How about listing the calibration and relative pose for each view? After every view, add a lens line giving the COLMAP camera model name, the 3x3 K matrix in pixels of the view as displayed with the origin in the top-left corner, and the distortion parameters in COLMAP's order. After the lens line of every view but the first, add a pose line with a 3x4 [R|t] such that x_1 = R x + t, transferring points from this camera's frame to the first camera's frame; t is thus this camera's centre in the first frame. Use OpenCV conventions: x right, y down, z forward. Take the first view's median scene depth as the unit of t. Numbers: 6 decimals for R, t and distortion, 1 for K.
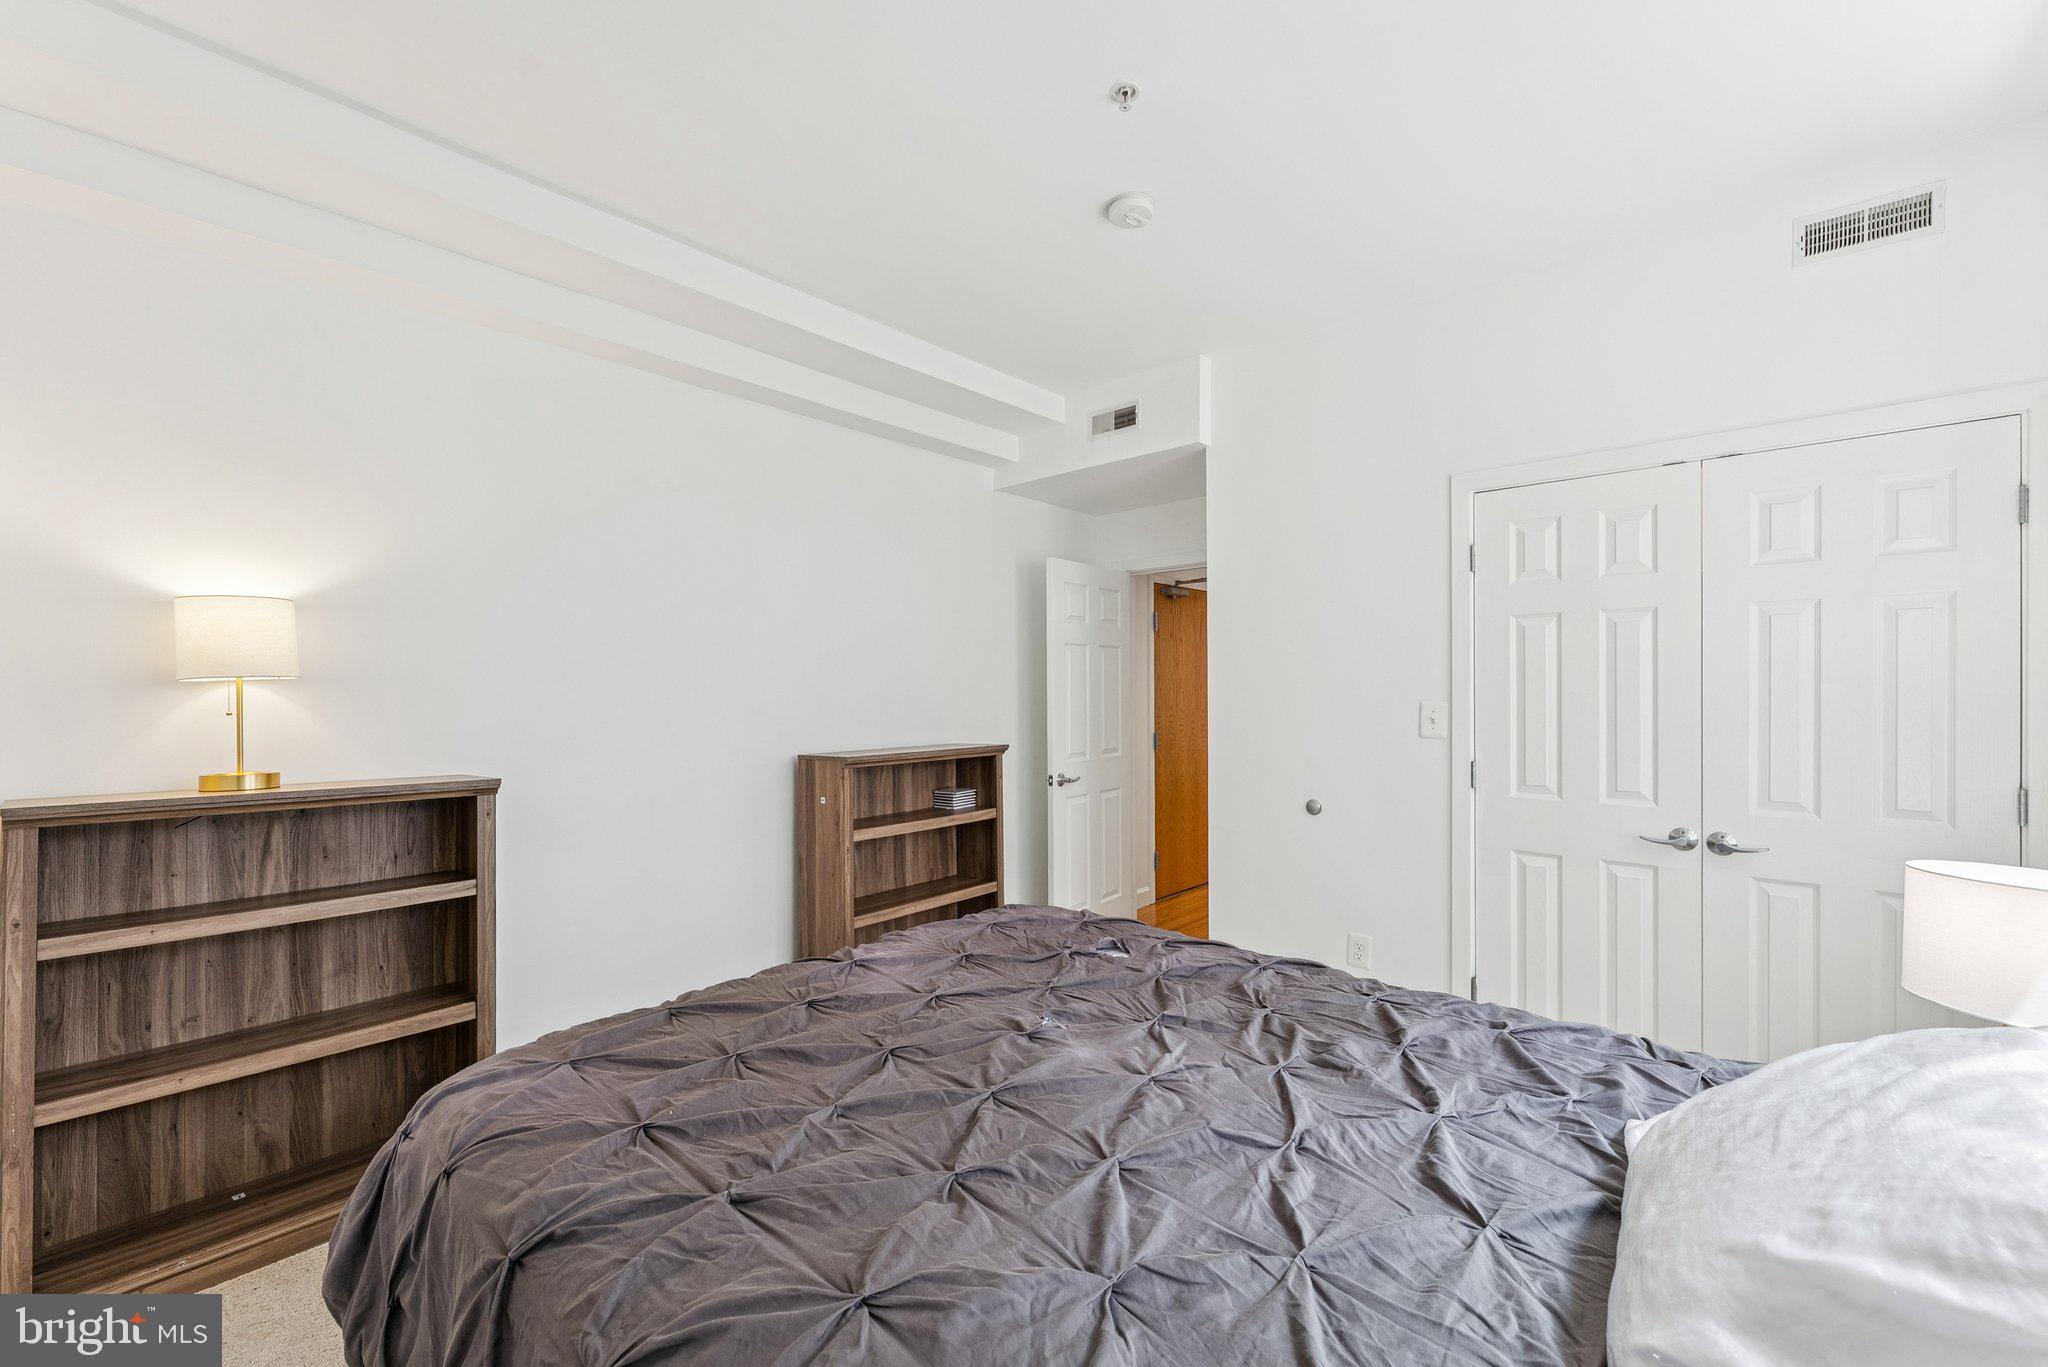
lens RADIAL K [[811.5, 0, 998.4], [0, 811.5, 687.0], [0, 0, 1]] dist [-0.012960, -0.000038]
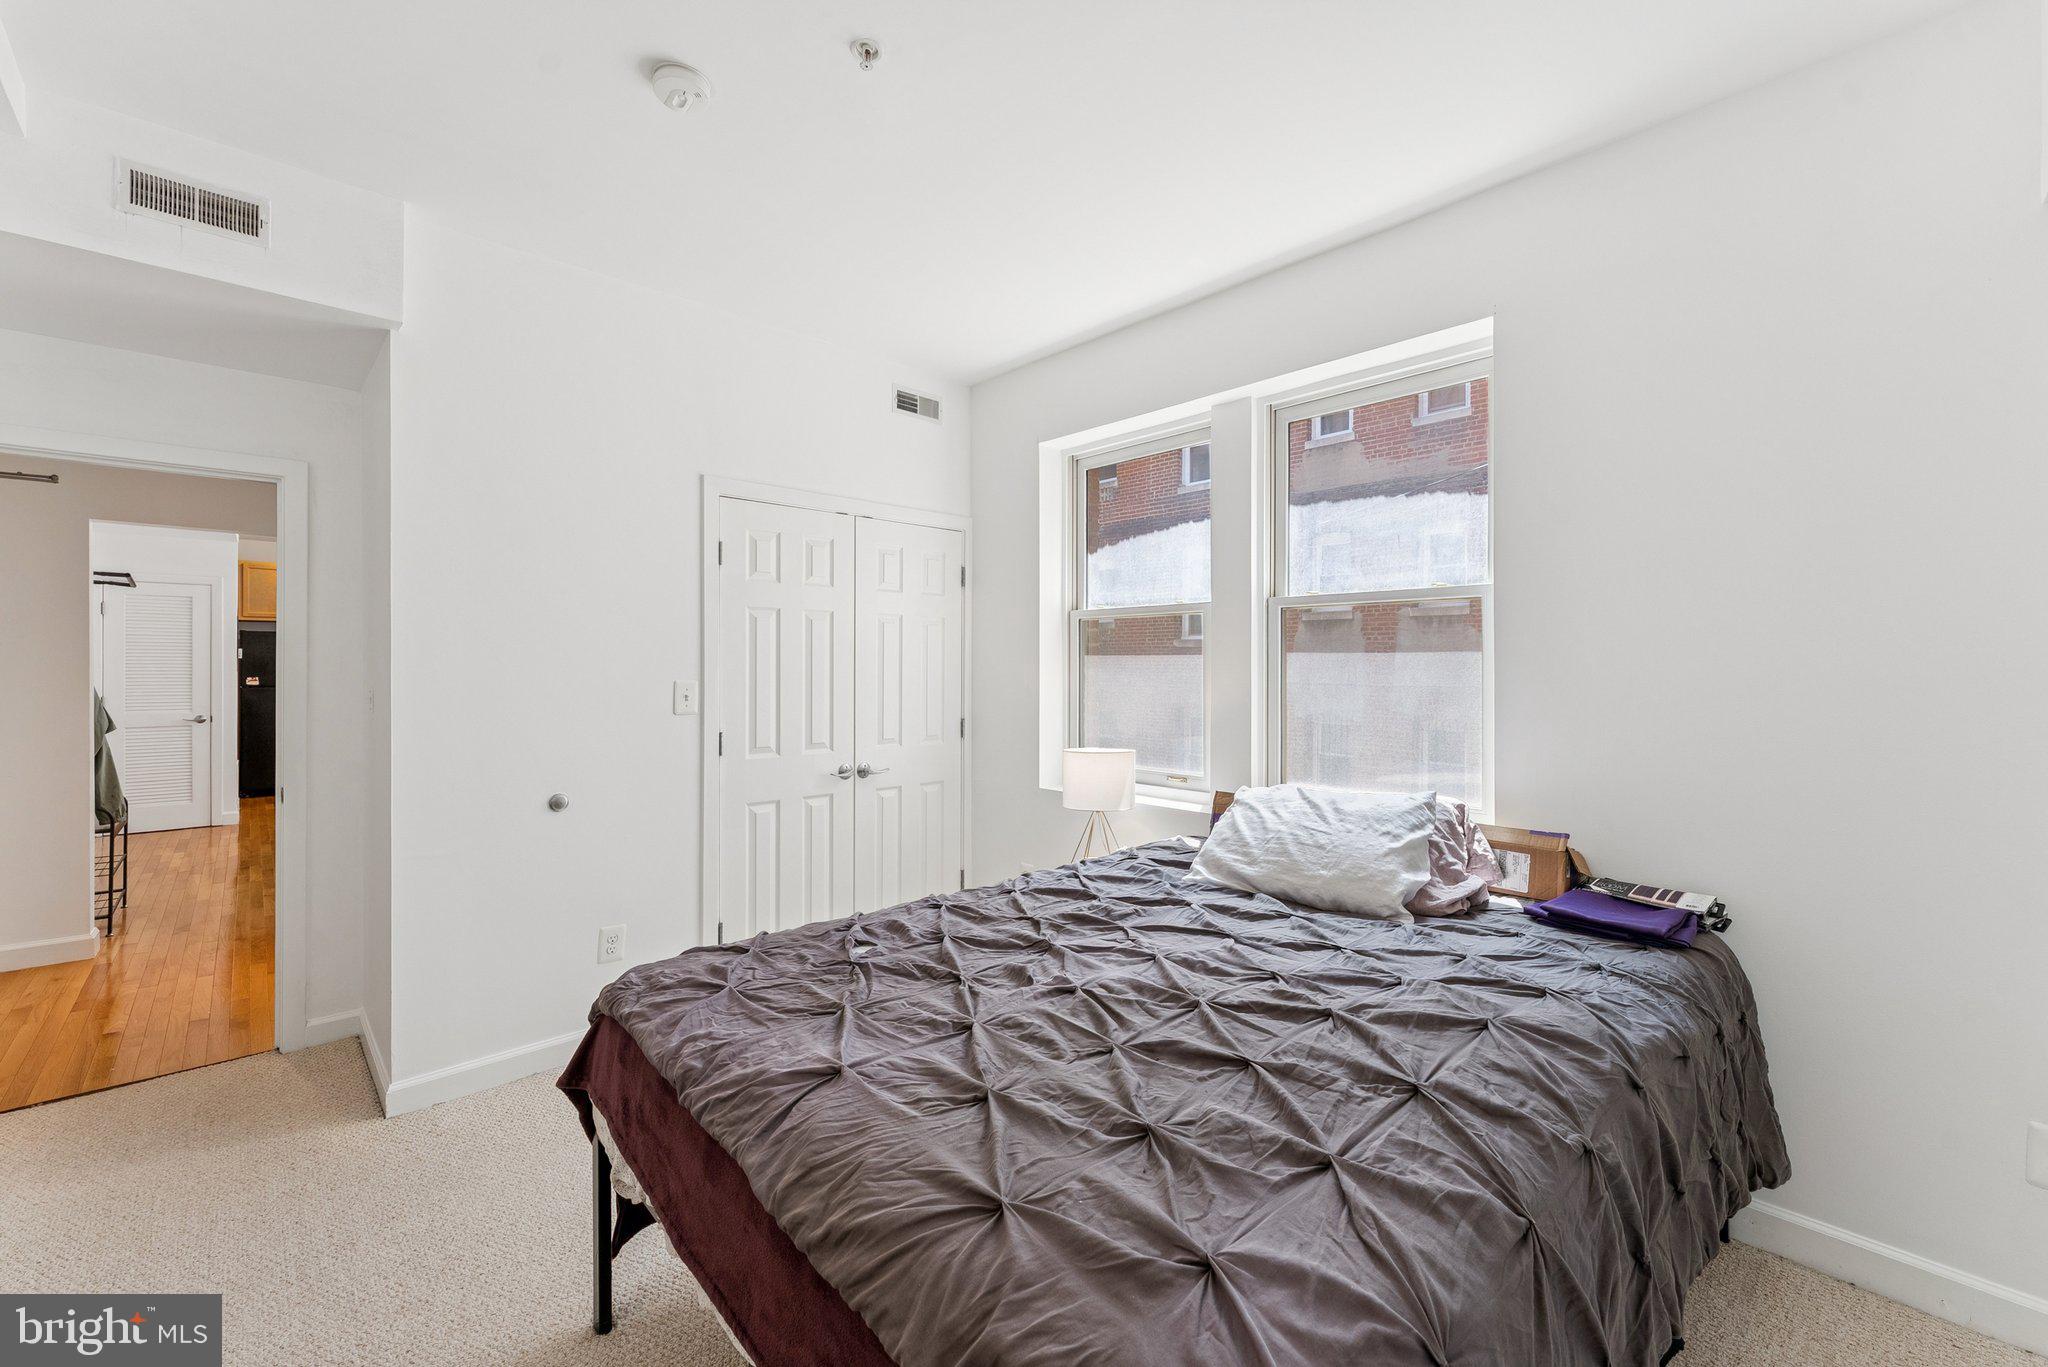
lens RADIAL K [[833.2, 0, 1026.7], [0, 833.2, 669.5], [0, 0, 1]] dist [0.002026, 0.000019]
pose [[0.059836, -0.000667, 0.998208, -0.666232], [-0.004462, 0.999990, 0.000936, -0.000050], [-0.998198, -0.004510, 0.059832, 0.594631]]
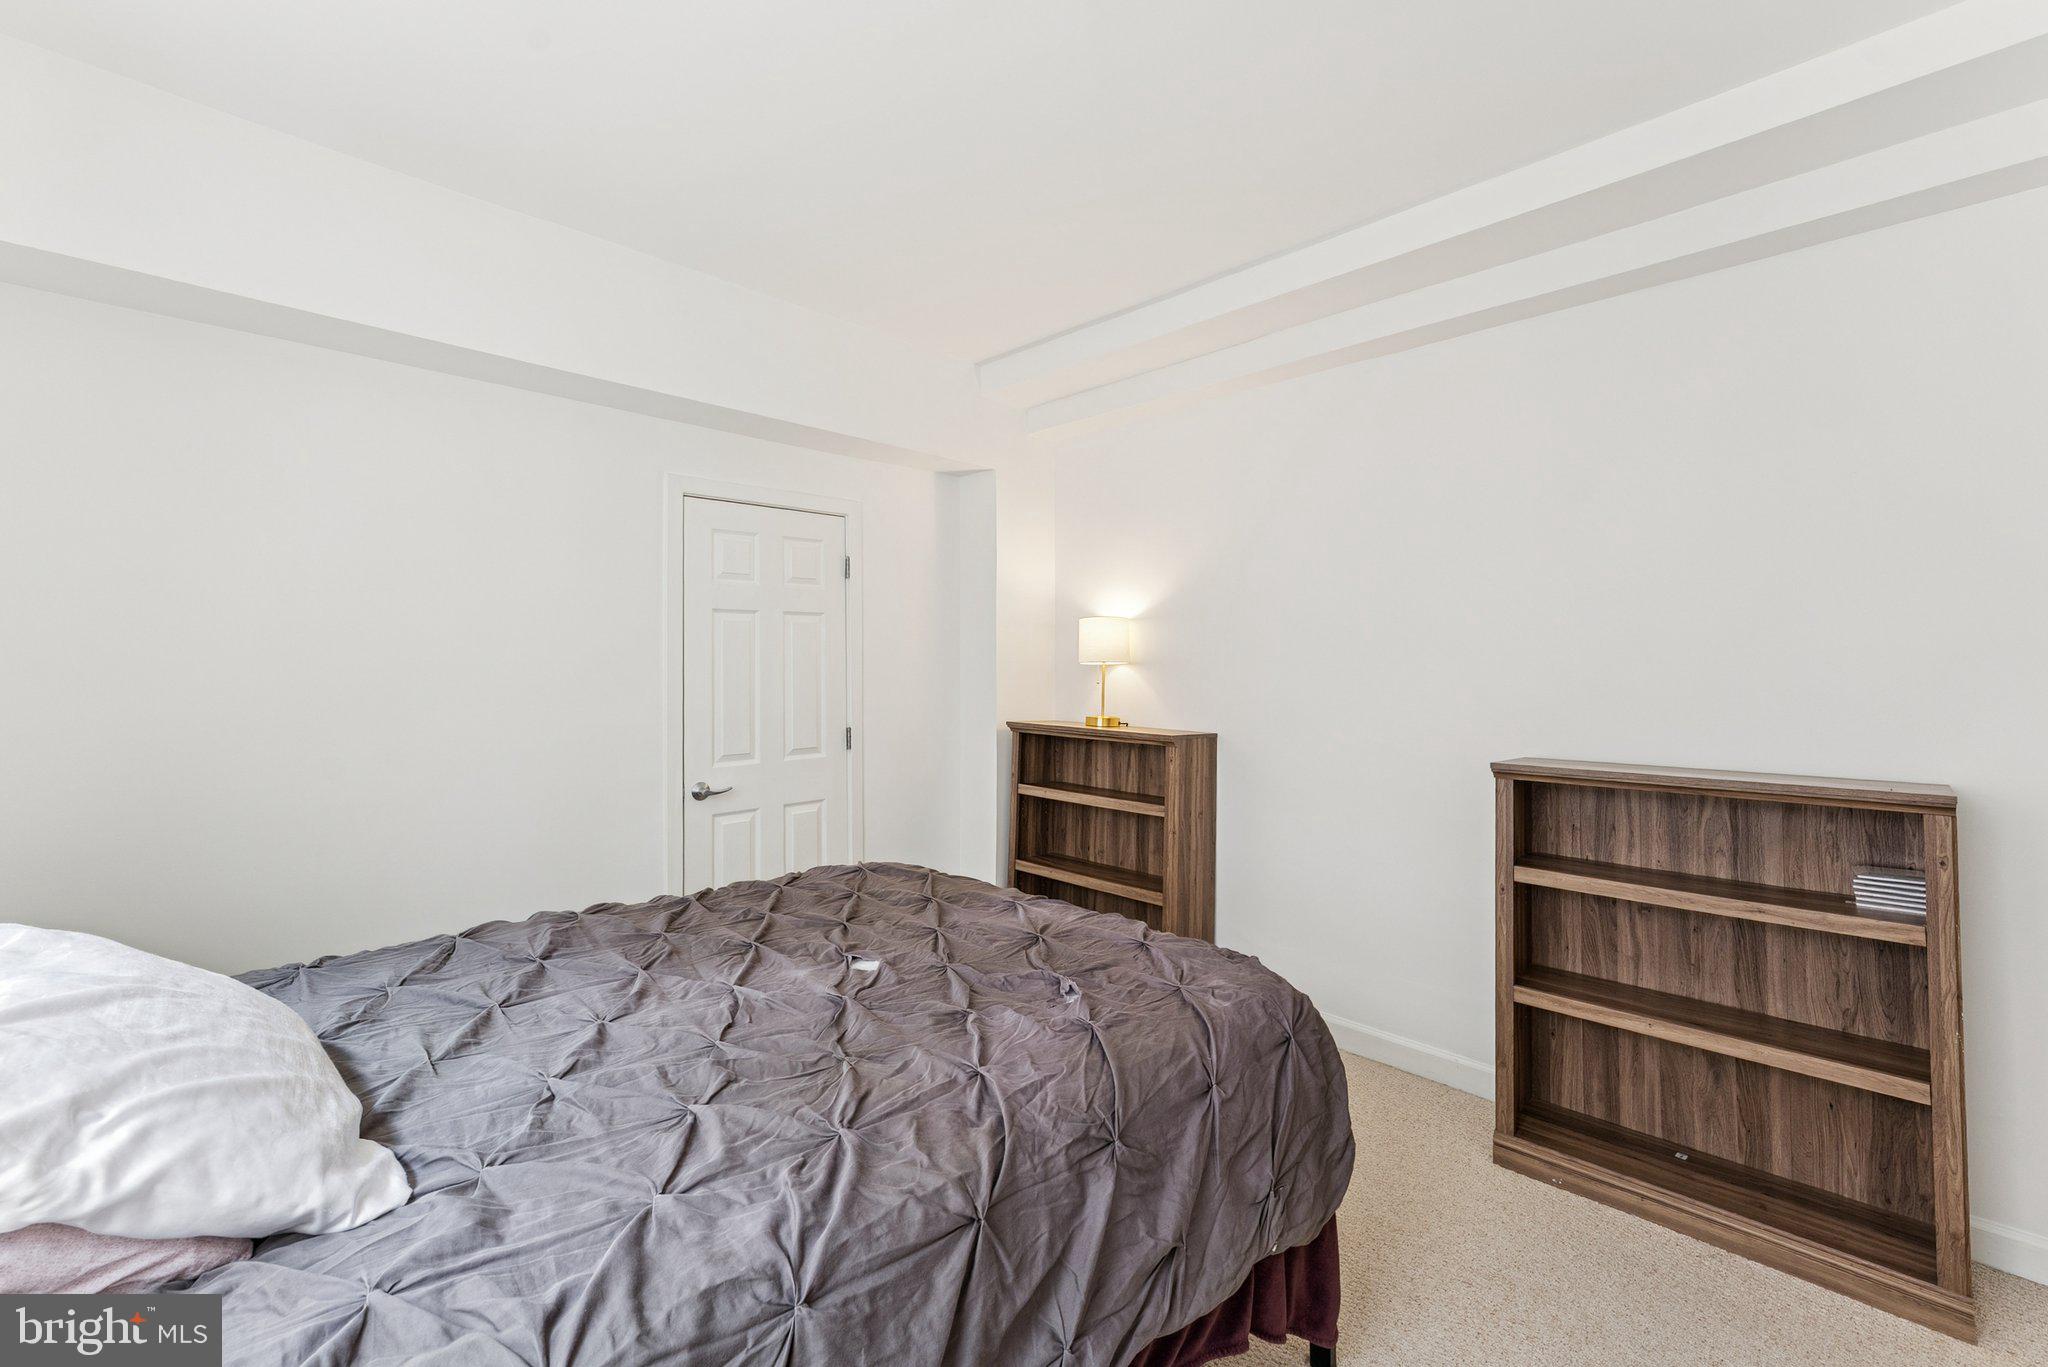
lens RADIAL K [[852.0, 0, 1023.4], [0, 852.0, 635.2], [0, 0, 1]] dist [0.007725, -0.000015]
pose [[-0.035226, -0.034242, -0.998793, 0.831207], [0.003458, 0.999403, -0.034385, -0.006807], [0.999373, -0.004665, -0.035087, 0.791380]]
